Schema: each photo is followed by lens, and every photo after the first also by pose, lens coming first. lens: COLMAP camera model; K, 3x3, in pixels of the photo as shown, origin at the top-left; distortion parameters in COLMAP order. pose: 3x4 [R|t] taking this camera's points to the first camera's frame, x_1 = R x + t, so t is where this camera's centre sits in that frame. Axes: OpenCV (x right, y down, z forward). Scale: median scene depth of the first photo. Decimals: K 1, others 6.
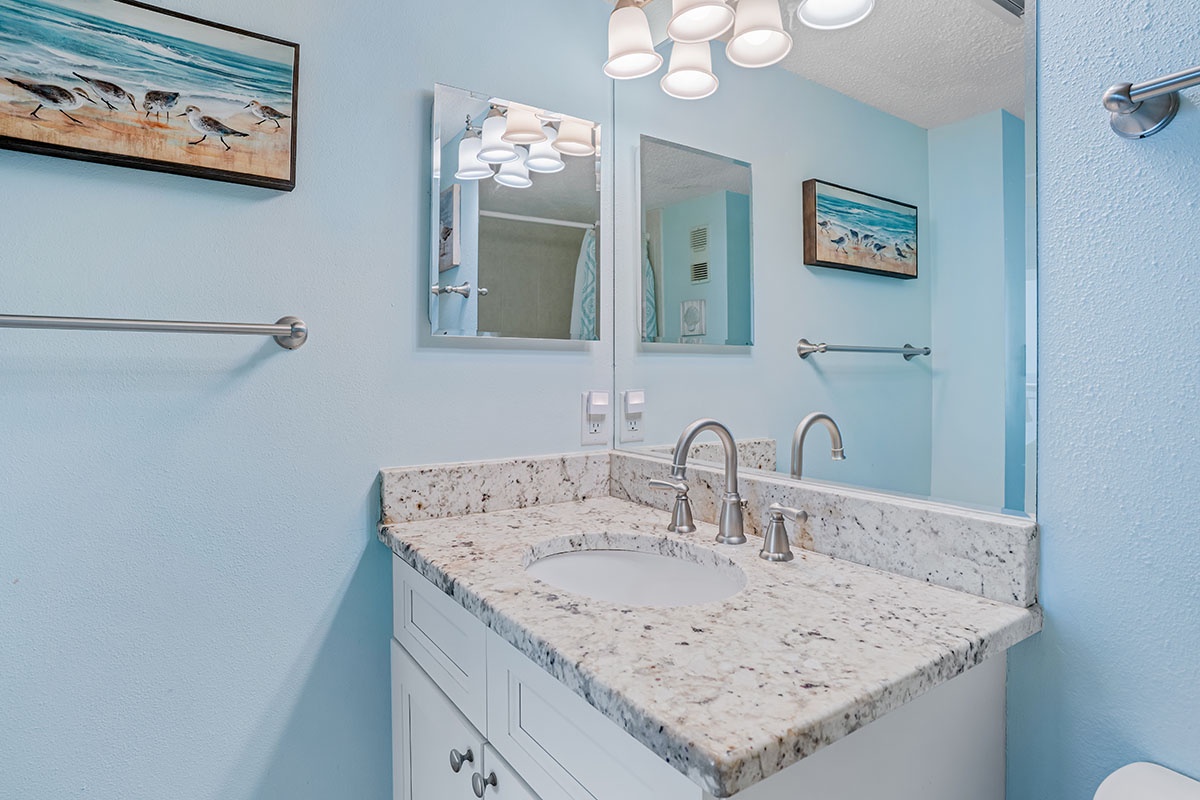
lens RADIAL K [[630.0, 0, 571.2], [0, 630.0, 372.6], [0, 0, 1]] dist [-0.012363, 0.010402]
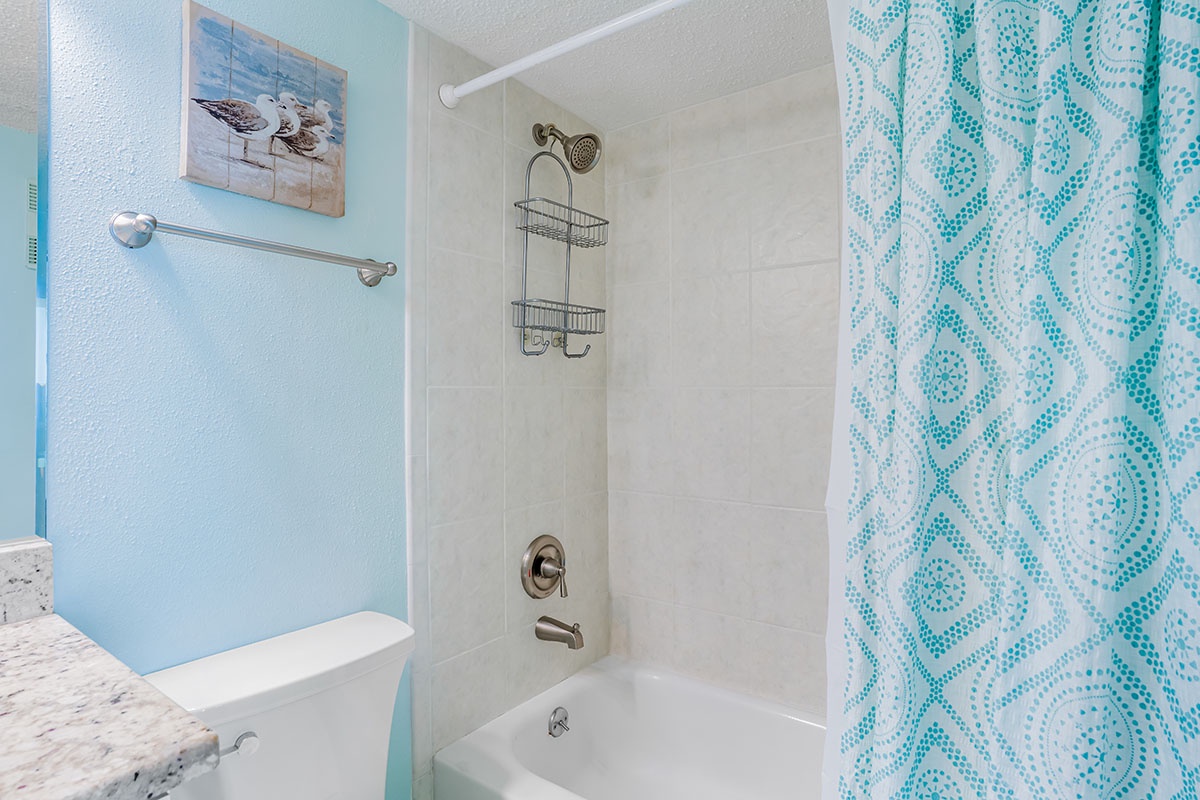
lens RADIAL K [[630.0, 0, 592.4], [0, 630.0, 401.7], [0, 0, 1]] dist [-0.012363, 0.010402]
pose [[-0.353881, 0.002828, 0.935286, -0.449583], [0.003354, 0.999993, -0.001754, -0.009334], [-0.935284, 0.002516, -0.353888, 0.288908]]
